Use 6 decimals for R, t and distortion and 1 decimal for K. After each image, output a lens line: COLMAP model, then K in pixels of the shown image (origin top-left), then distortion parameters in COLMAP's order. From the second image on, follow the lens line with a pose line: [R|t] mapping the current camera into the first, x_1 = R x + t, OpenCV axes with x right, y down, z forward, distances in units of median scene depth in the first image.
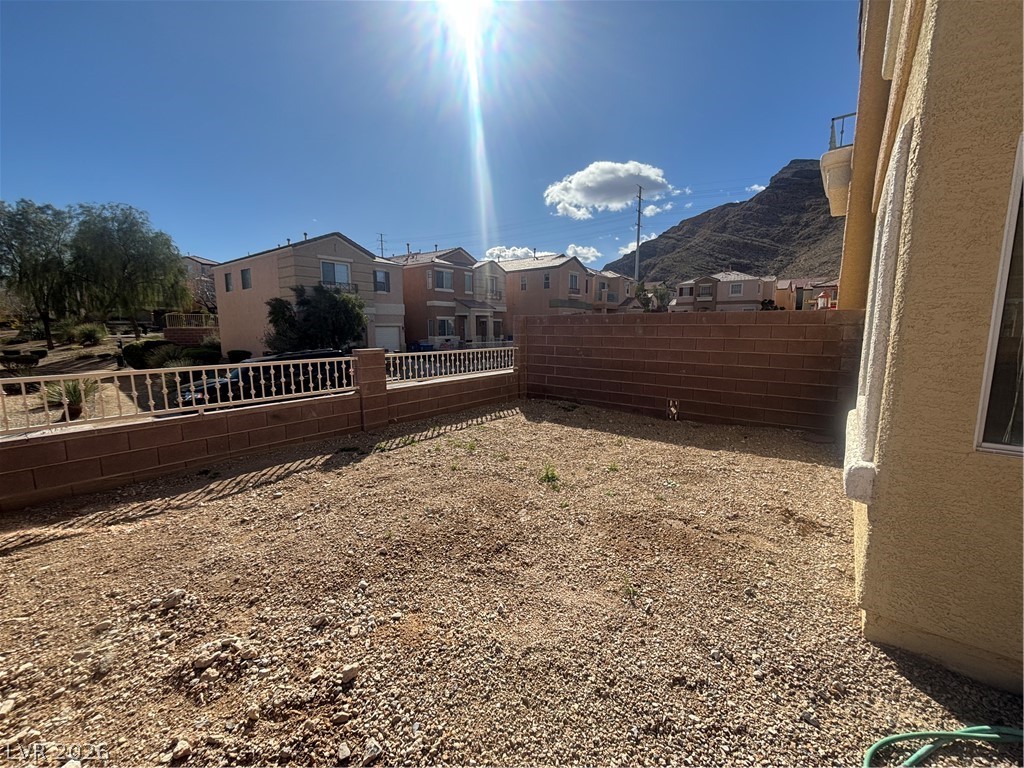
lens RADIAL K [[412.1, 0, 513.0], [0, 412.1, 387.8], [0, 0, 1]] dist [0.001146, 0.000145]
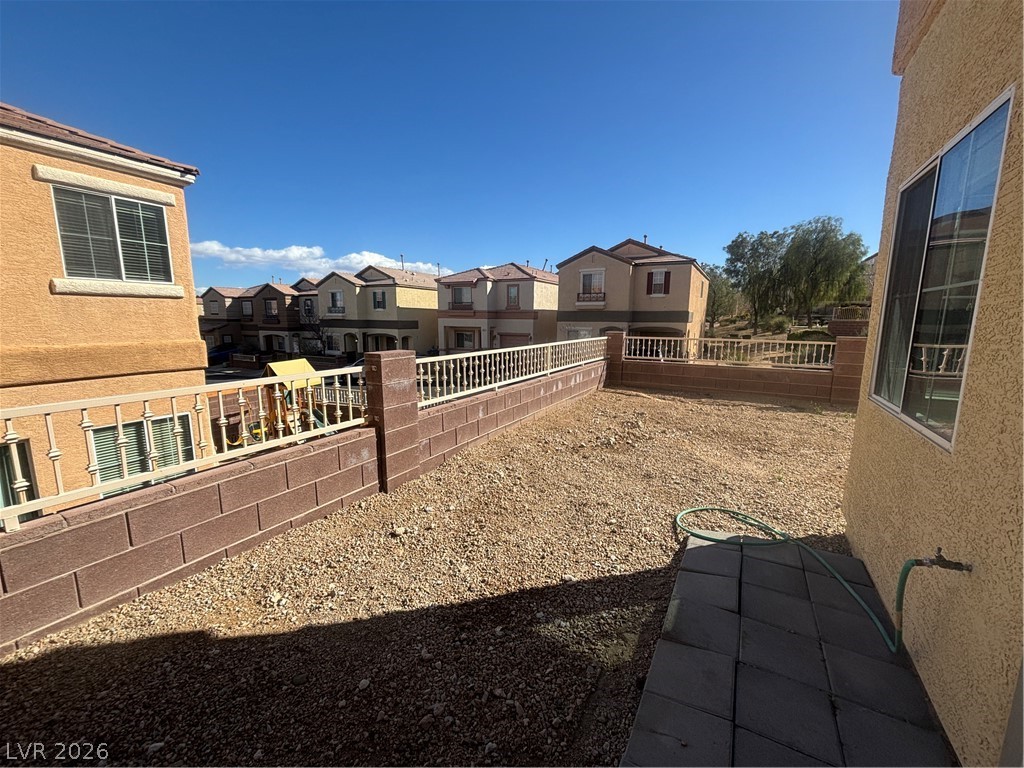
lens RADIAL K [[412.1, 0, 512.6], [0, 412.1, 387.5], [0, 0, 1]] dist [0.001146, 0.000145]
pose [[0.150361, 0.156601, -0.976149, 0.294908], [-0.138648, 0.980957, 0.136016, 0.010417], [0.978861, 0.114890, 0.169210, -0.065529]]
